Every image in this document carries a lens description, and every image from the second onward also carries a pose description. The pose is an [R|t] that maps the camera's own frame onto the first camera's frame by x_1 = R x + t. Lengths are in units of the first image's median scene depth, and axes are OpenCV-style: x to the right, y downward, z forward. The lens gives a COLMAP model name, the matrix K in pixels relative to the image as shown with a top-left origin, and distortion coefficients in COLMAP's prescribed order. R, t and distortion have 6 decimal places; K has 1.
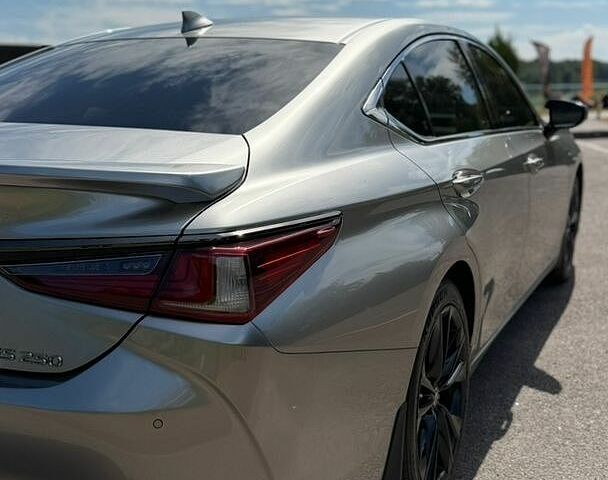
lens RADIAL K [[807.6, 0, 304.9], [0, 807.6, 239.4], [0, 0, 1]] dist [0.138530, 0.000000]
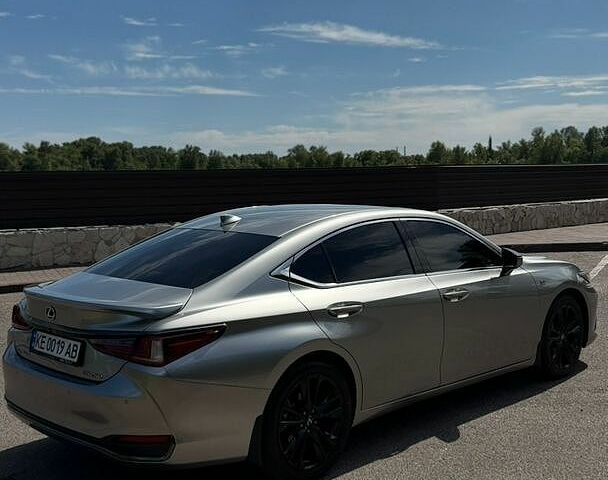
lens RADIAL K [[807.6, 0, 303.2], [0, 807.6, 240.0], [0, 0, 1]] dist [0.138530, 0.000000]
pose [[0.940599, 0.022974, -0.338740, 1.197880], [-0.056868, 0.994274, -0.090476, -0.090112], [0.334722, 0.104365, 0.936520, -1.305518]]
